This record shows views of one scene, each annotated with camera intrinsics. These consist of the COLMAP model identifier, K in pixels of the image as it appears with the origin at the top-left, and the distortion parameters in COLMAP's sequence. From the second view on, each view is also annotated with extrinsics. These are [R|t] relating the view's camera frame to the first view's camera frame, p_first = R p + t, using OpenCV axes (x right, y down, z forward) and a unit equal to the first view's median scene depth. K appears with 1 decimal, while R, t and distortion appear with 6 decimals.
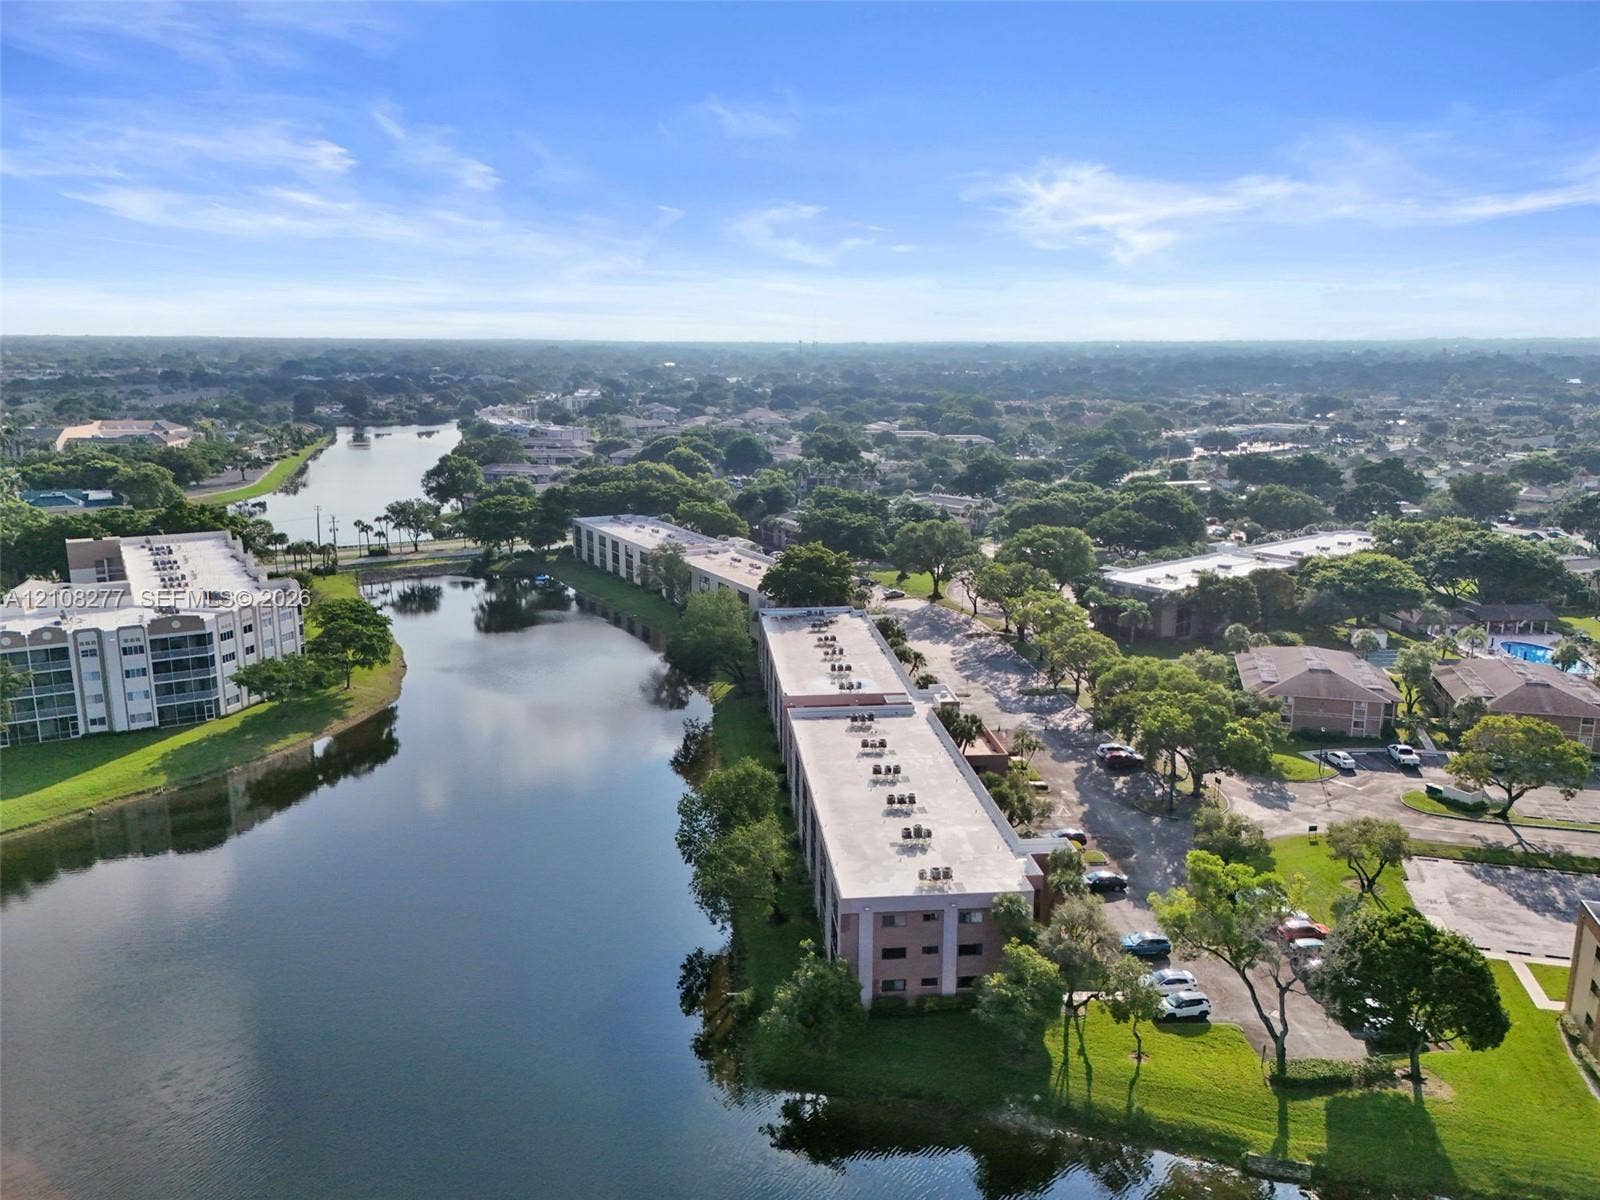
lens RADIAL K [[1106.9, 0, 800.0], [0, 1106.9, 600.0], [0, 0, 1]] dist [0.082241, -0.096368]
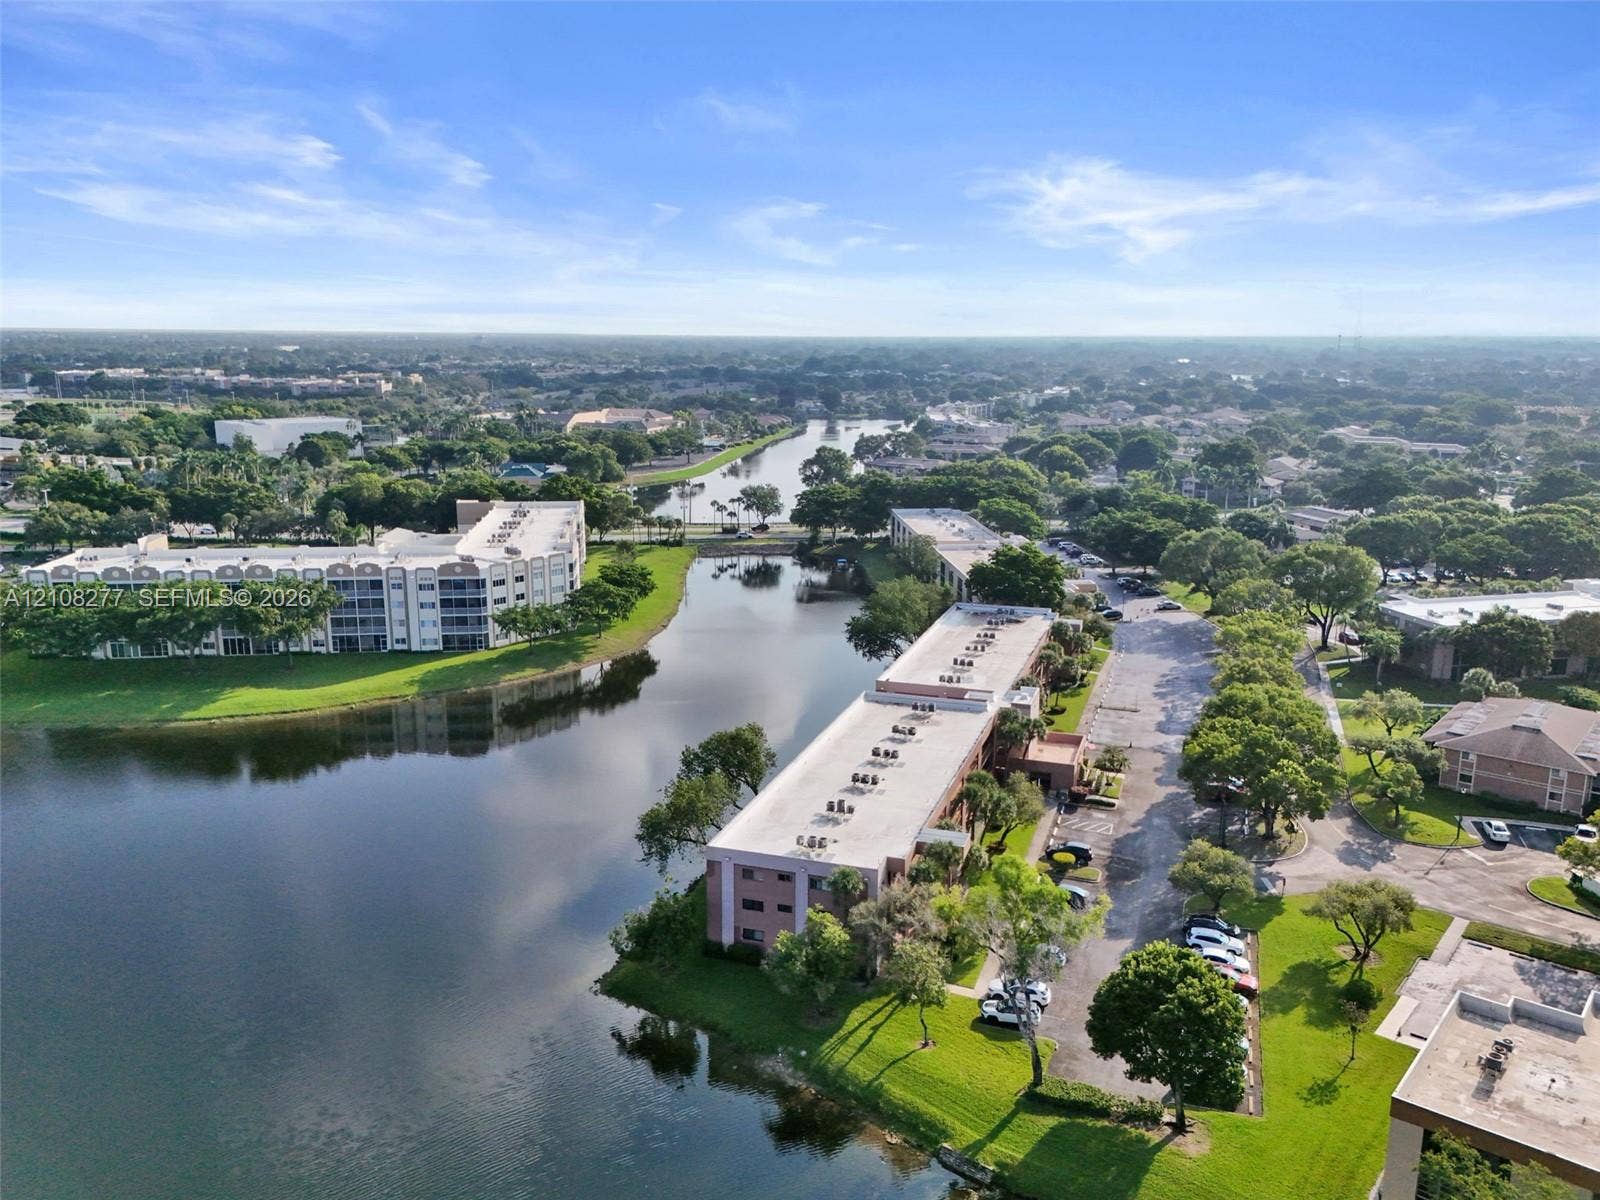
lens RADIAL K [[1106.9, 0, 800.0], [0, 1106.9, 600.0], [0, 0, 1]] dist [0.082241, -0.096368]
pose [[0.923776, 0.089248, -0.372389, 0.245381], [-0.088543, 0.995890, 0.019033, -0.001378], [0.372557, 0.015390, 0.927882, 0.004778]]
